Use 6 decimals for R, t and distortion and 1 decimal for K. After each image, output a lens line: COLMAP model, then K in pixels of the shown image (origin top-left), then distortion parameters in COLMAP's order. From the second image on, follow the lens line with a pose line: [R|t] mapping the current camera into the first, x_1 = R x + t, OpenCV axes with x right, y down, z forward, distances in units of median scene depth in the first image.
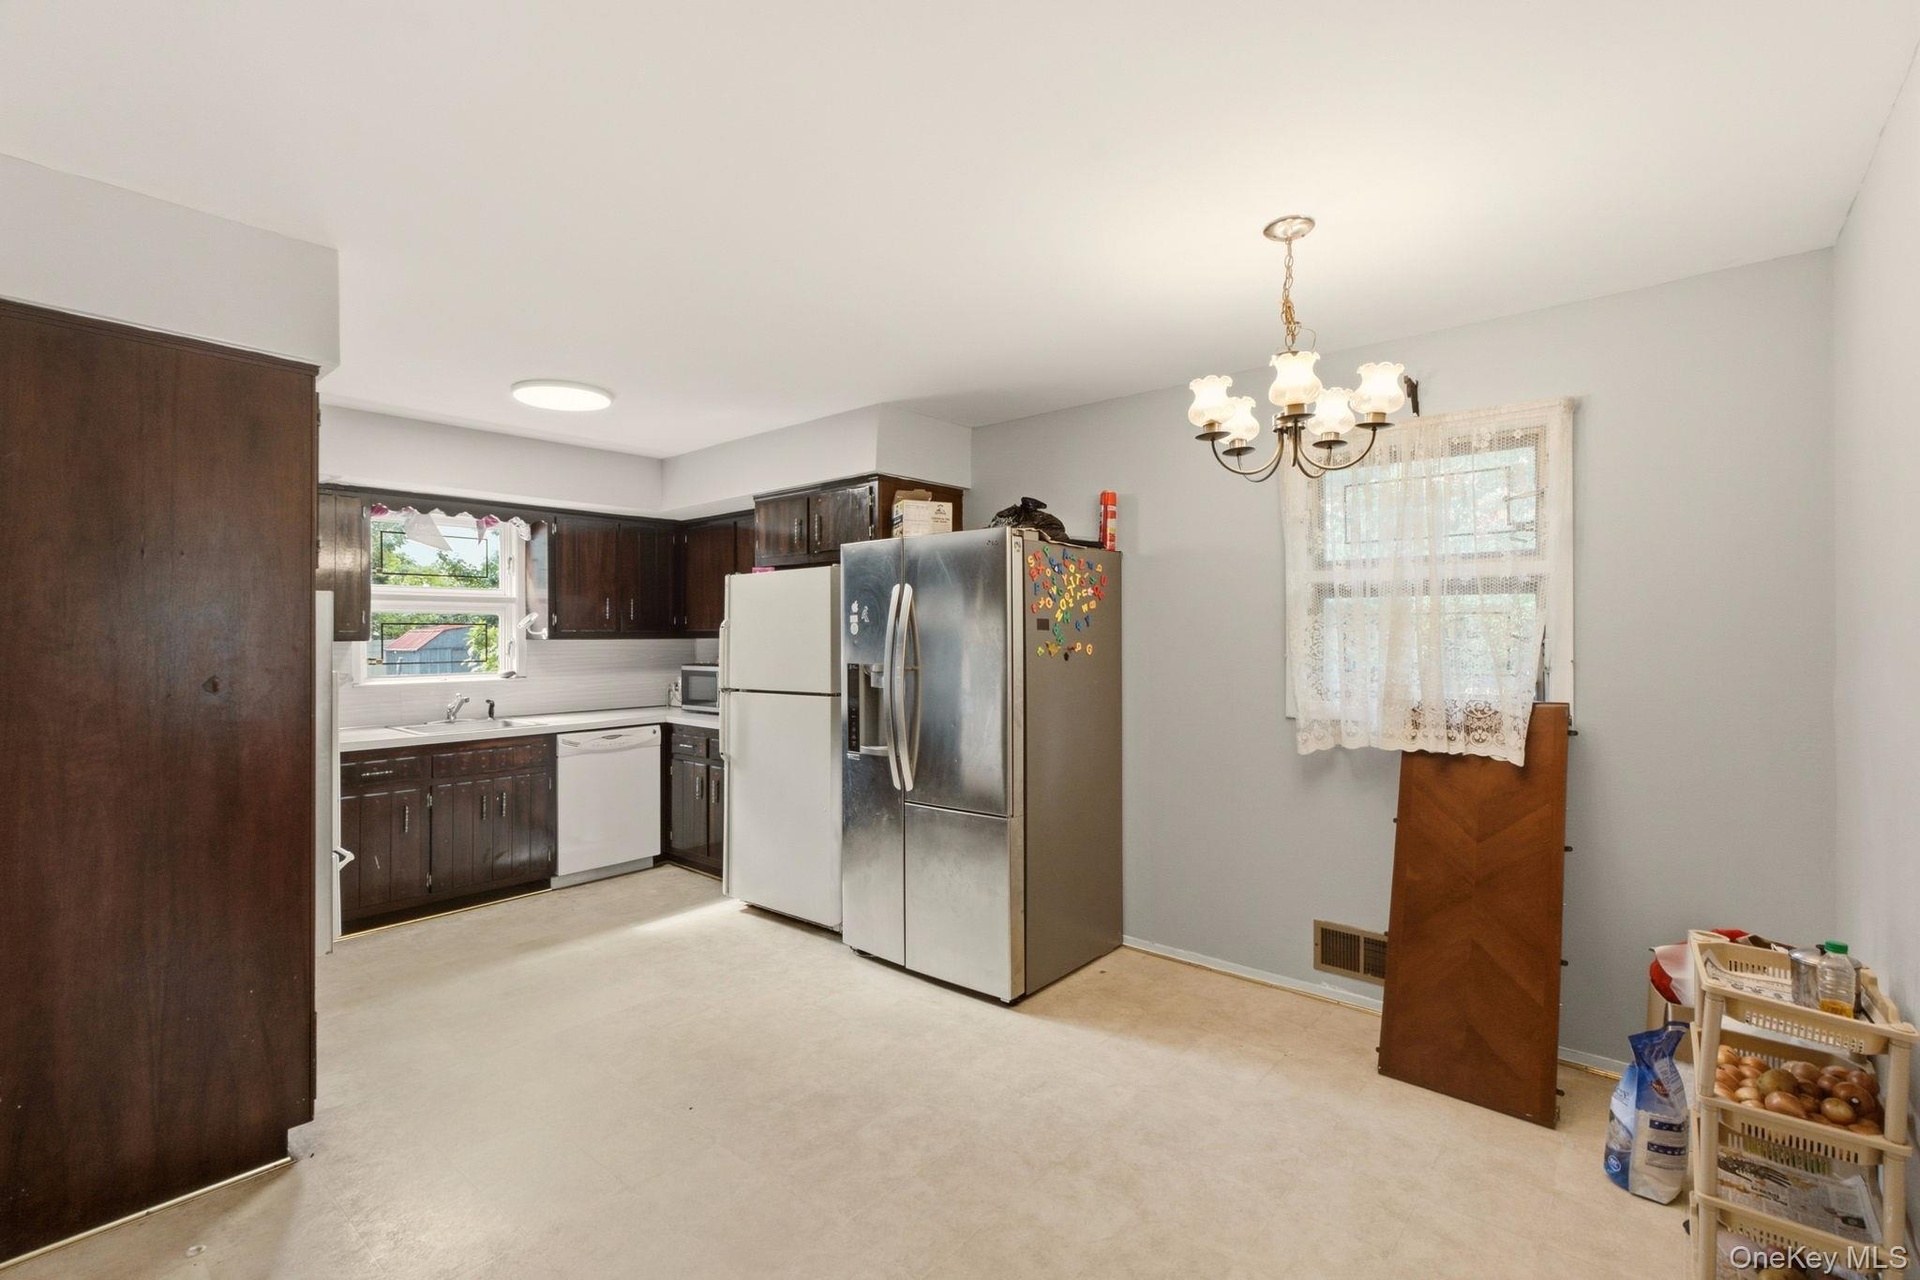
lens RADIAL K [[847.9, 0, 960.0], [0, 847.9, 640.0], [0, 0, 1]] dist [-0.003440, -0.000719]
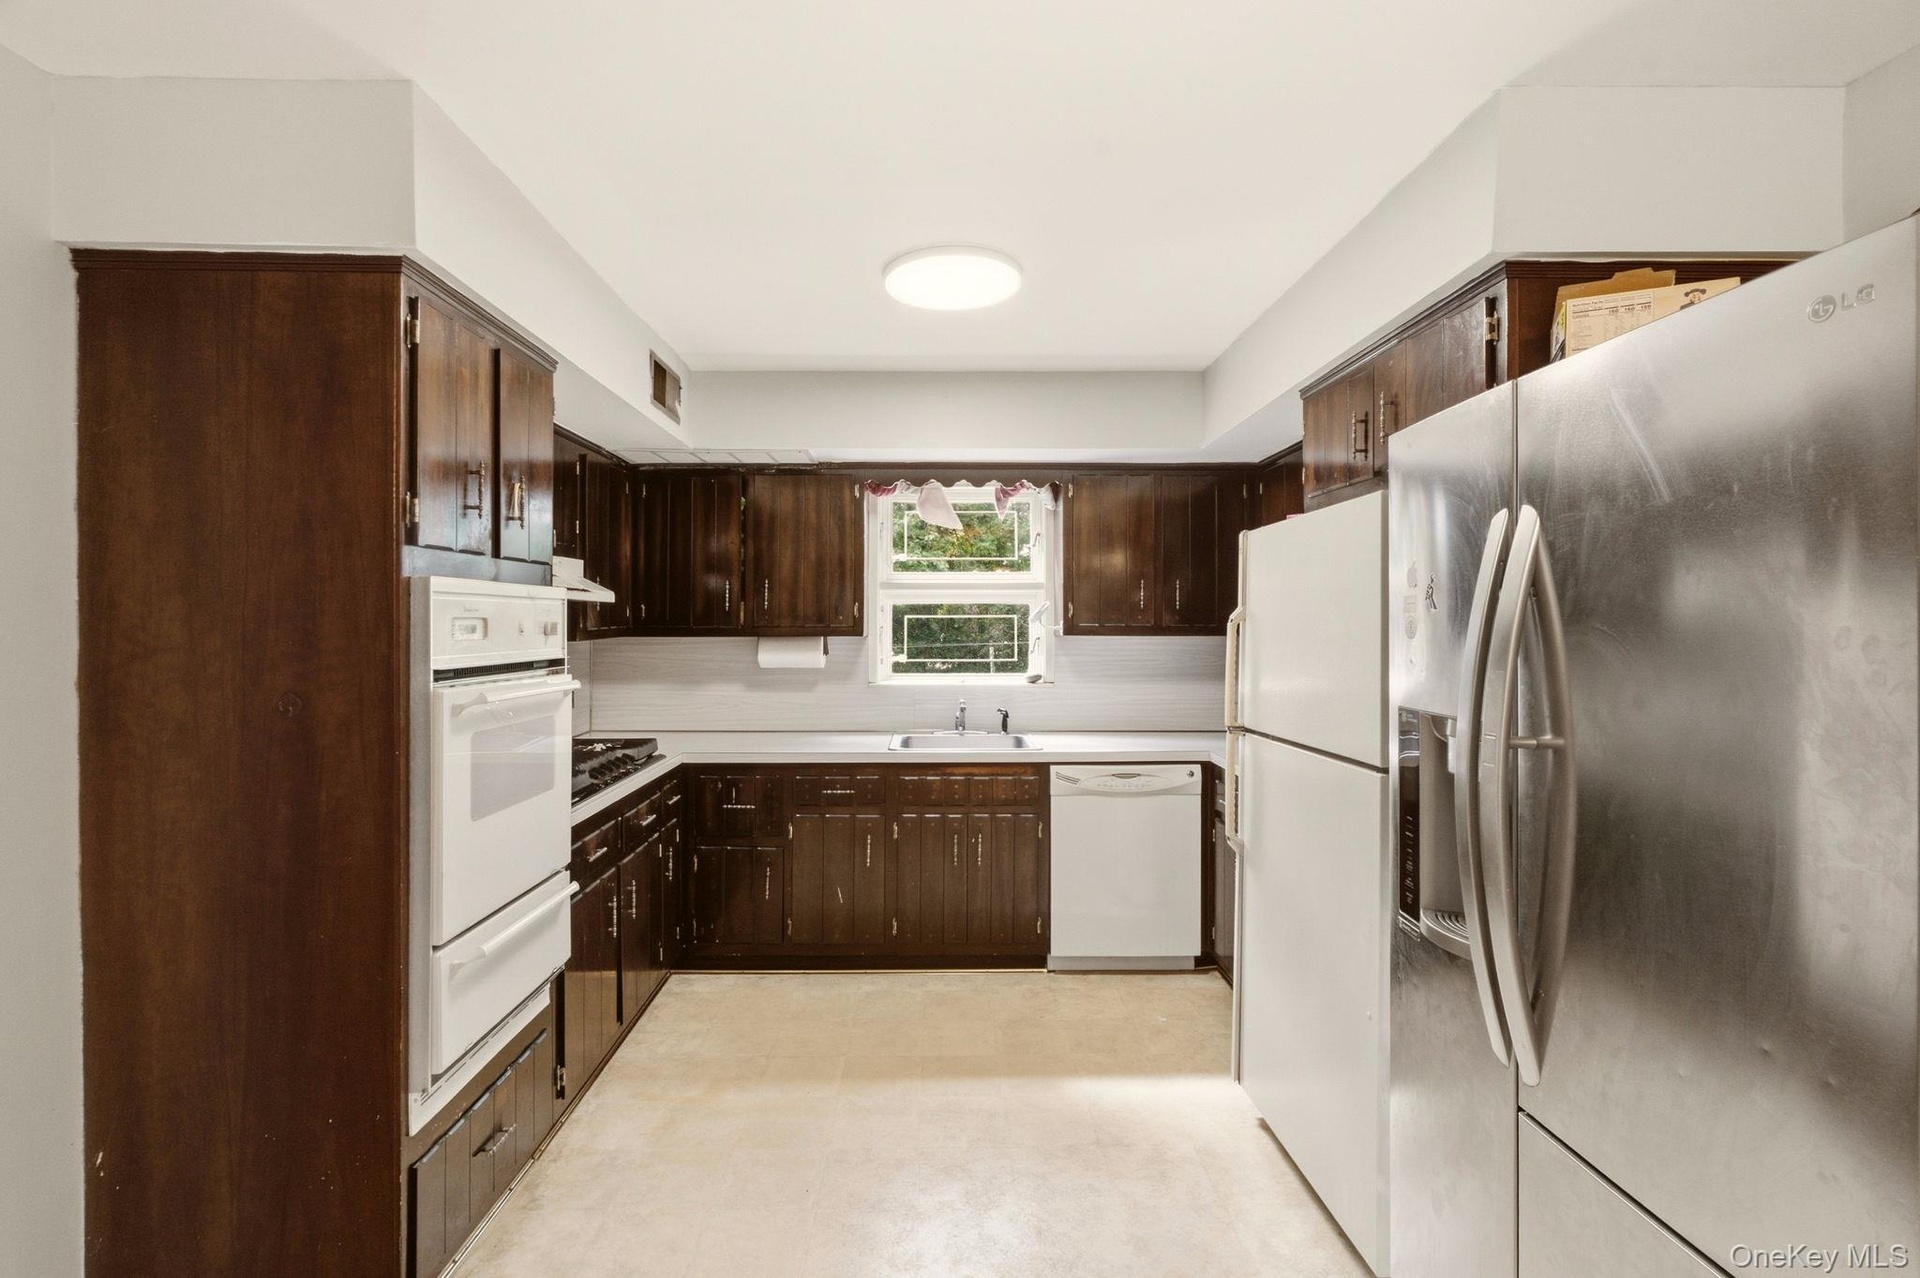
lens RADIAL K [[860.2, 0, 952.9], [0, 860.2, 617.7], [0, 0, 1]] dist [-0.004524, -0.000412]
pose [[0.654220, -0.000861, -0.756303, 0.039531], [-0.008351, 0.999930, -0.008362, -0.010493], [0.756258, 0.011787, 0.654168, 0.442251]]
